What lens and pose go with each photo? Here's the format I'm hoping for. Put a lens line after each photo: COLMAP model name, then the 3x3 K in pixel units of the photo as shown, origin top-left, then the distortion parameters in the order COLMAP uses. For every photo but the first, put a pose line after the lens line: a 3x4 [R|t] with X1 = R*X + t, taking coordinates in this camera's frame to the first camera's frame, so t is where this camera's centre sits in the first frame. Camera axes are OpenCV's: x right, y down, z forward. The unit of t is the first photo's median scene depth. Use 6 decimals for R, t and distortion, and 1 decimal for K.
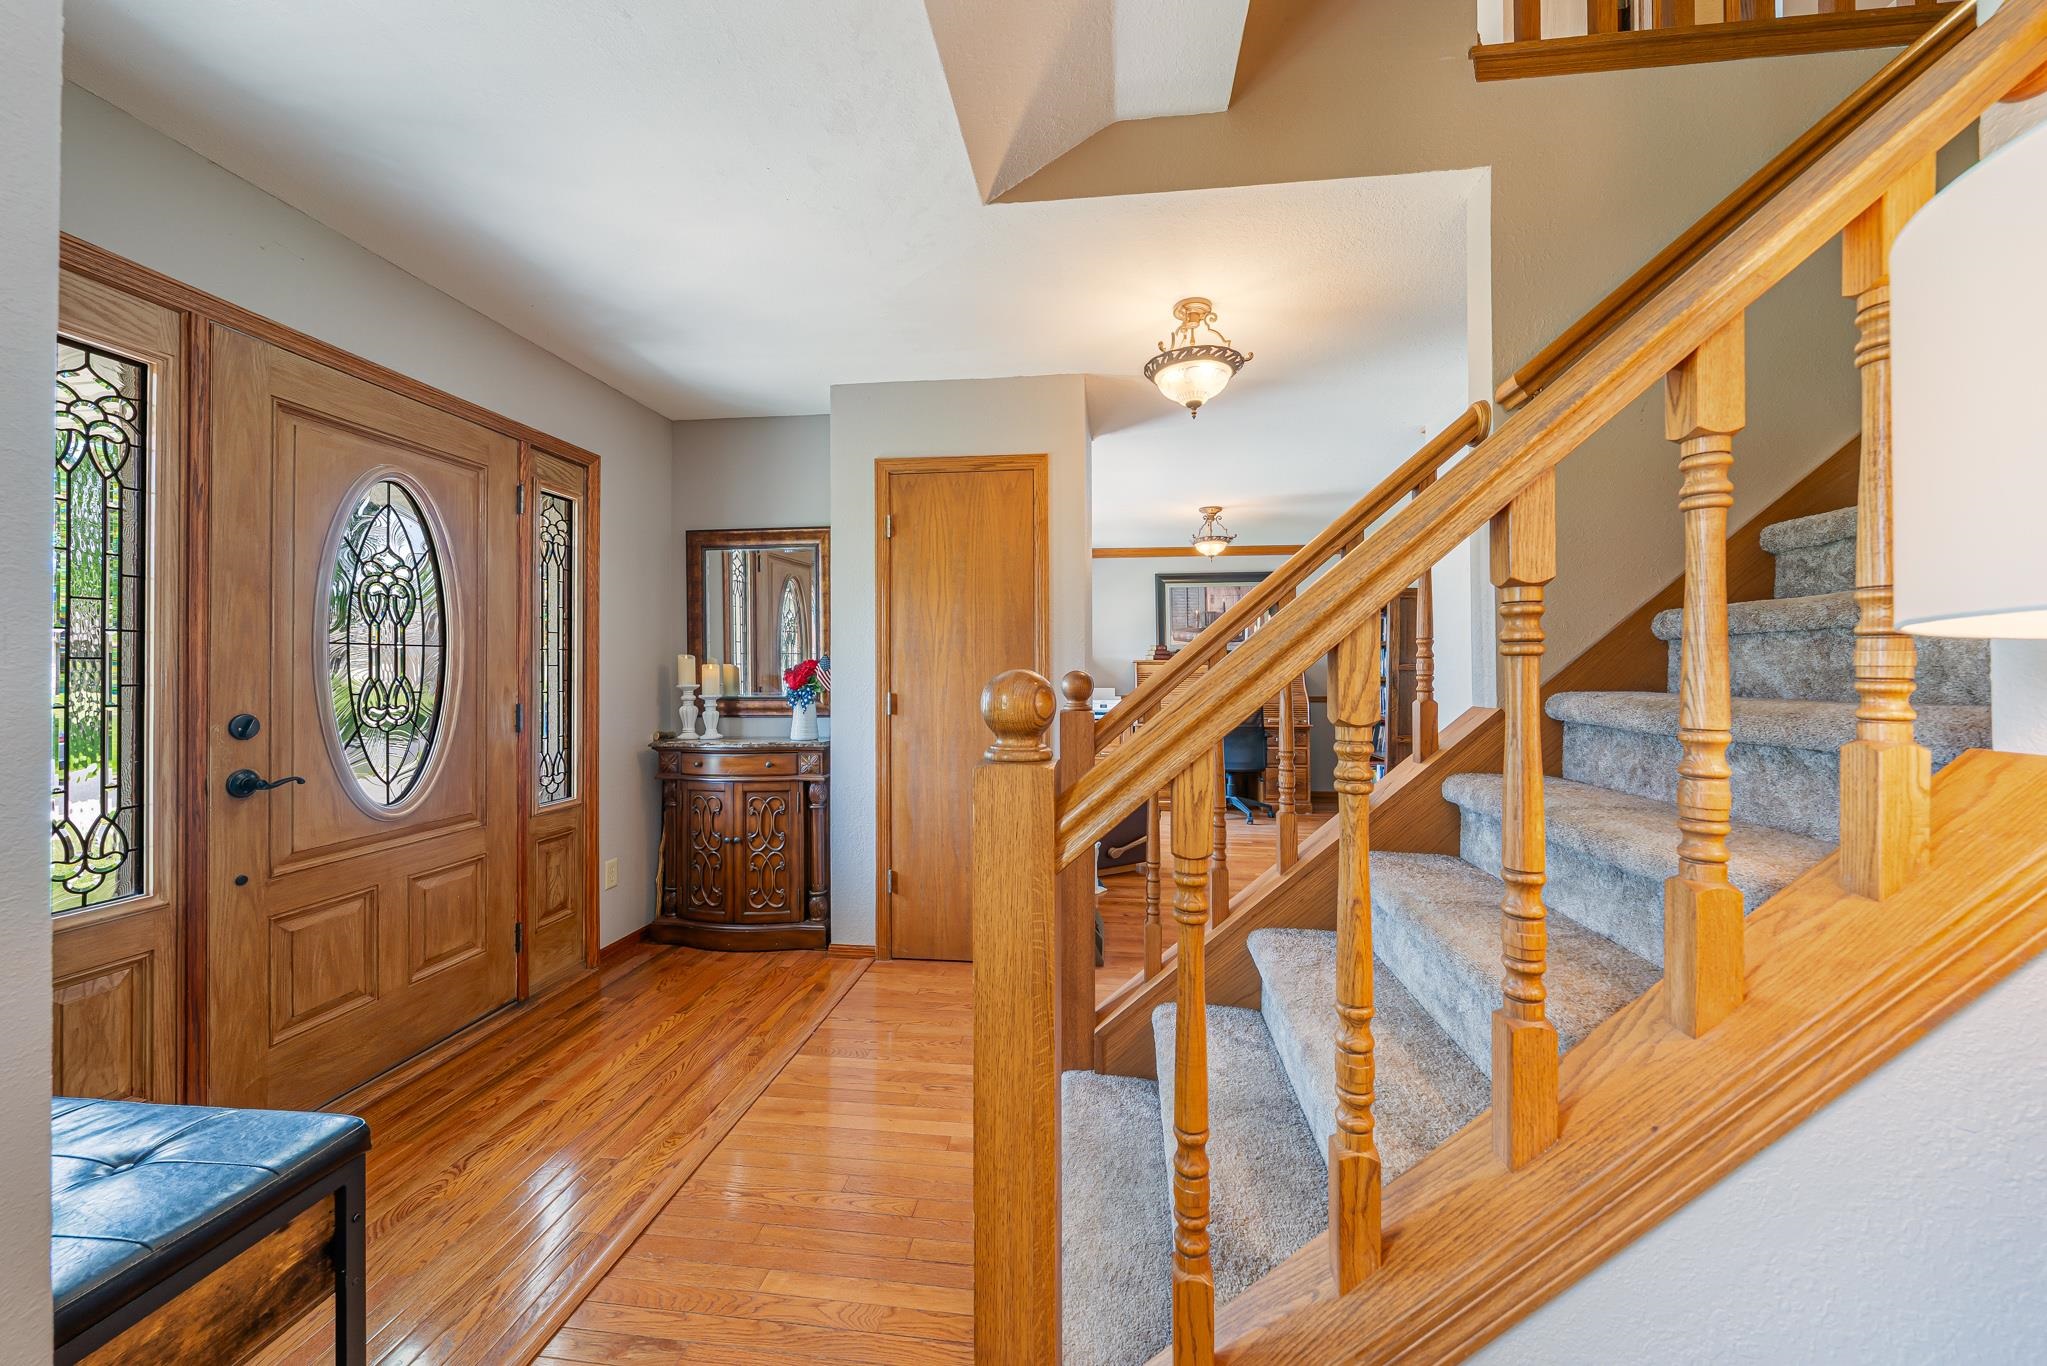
lens RADIAL K [[716.7, 0, 1030.2], [0, 716.7, 680.9], [0, 0, 1]] dist [0.000764, -0.000002]
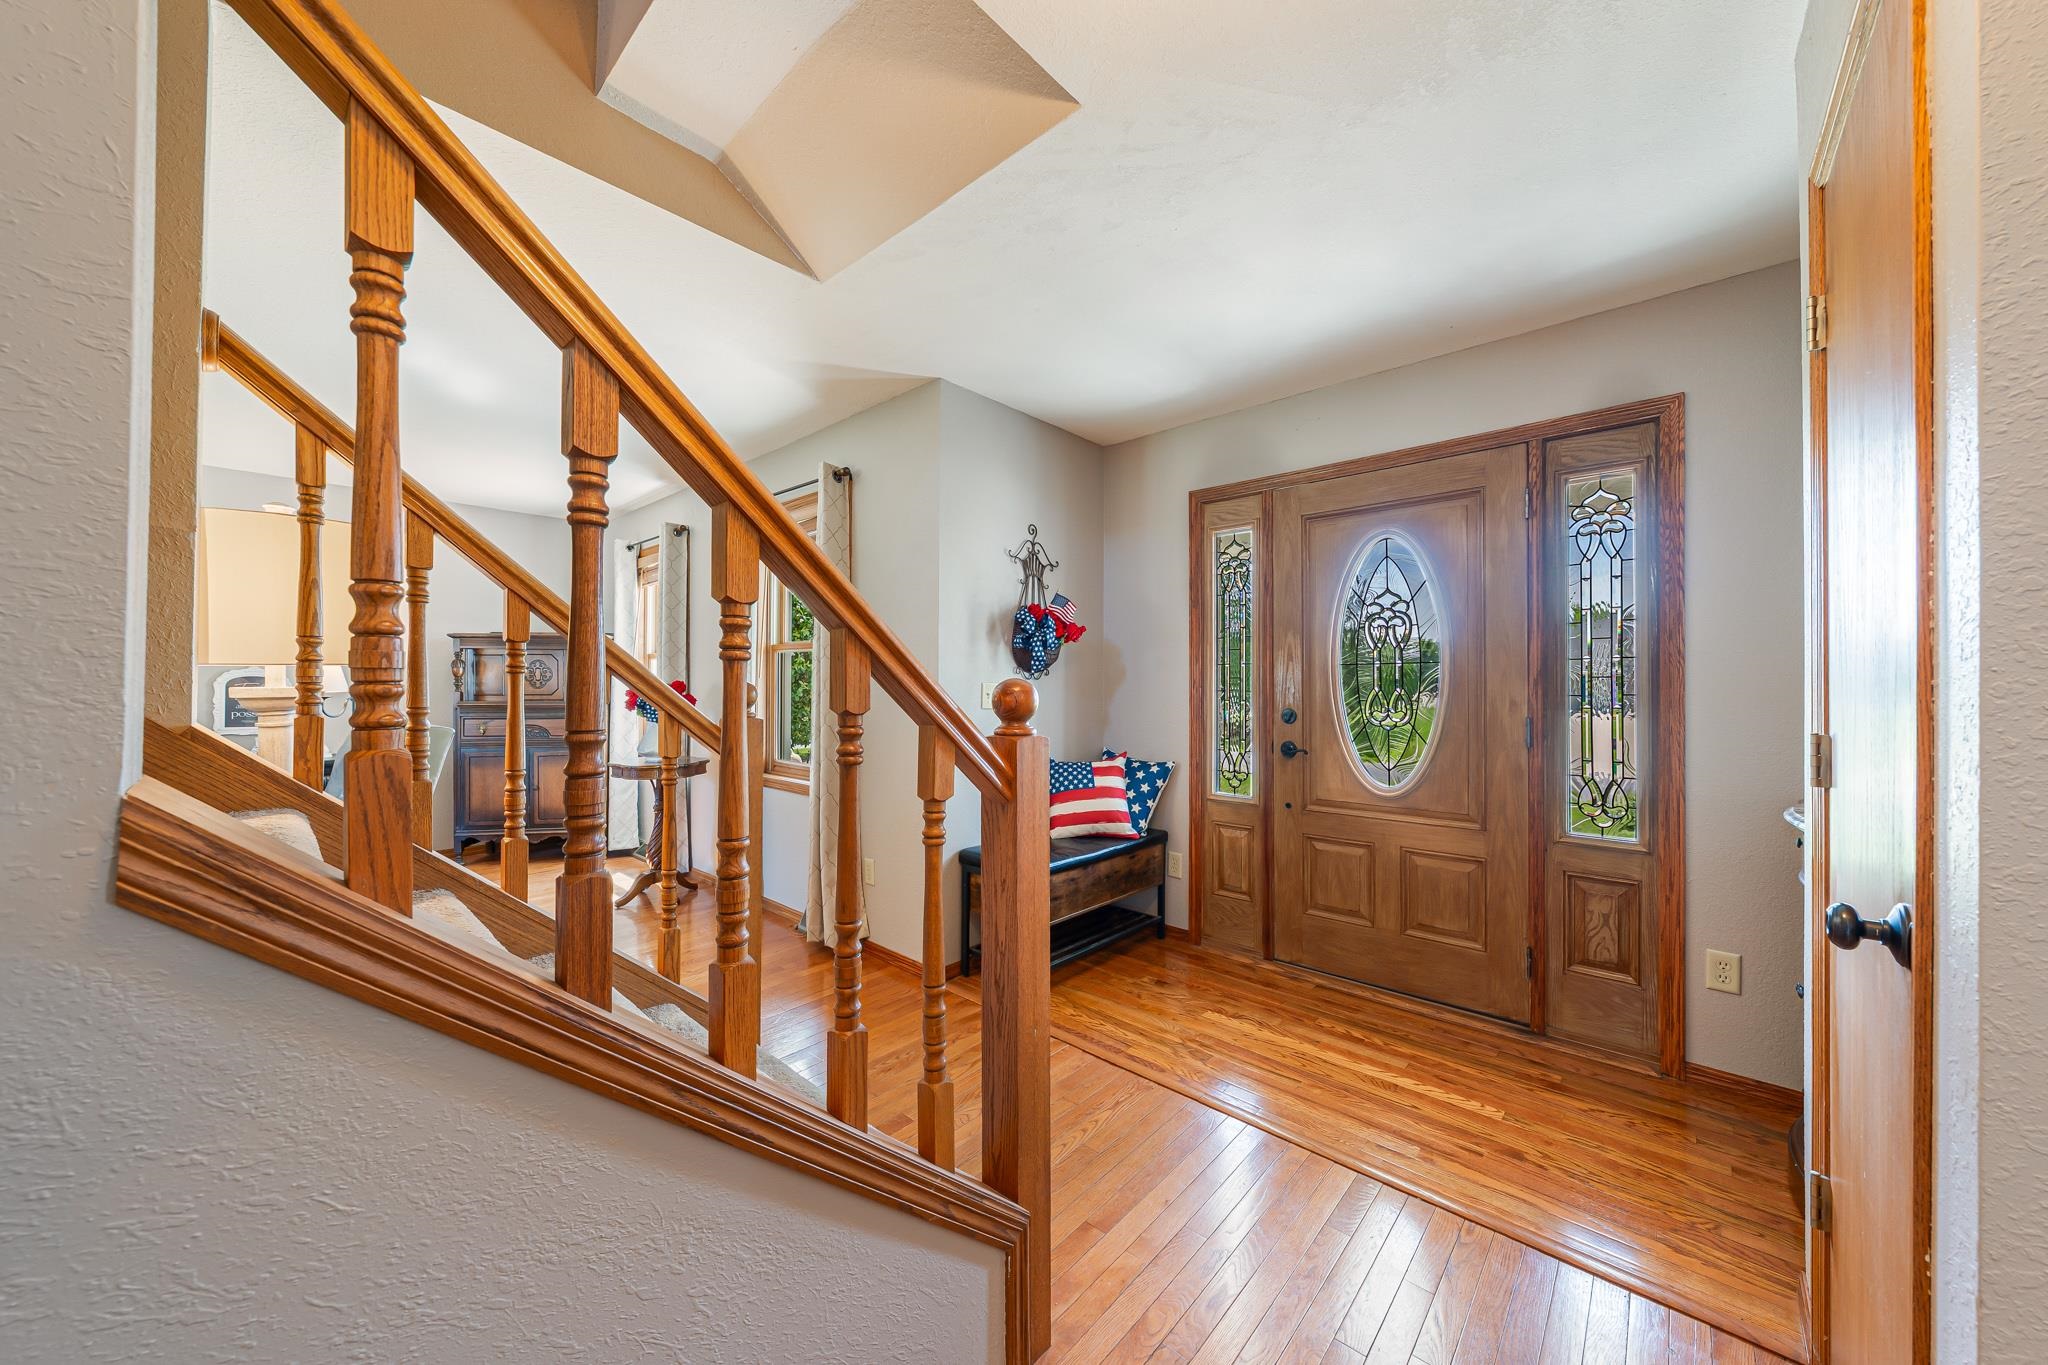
lens RADIAL K [[717.0, 0, 1030.7], [0, 717.0, 680.4], [0, 0, 1]] dist [0.000764, -0.000002]
pose [[-0.575627, -0.004991, -0.817697, 0.545133], [-0.009769, 0.999952, 0.000773, -0.014676], [0.817654, 0.008433, -0.575648, 1.205046]]
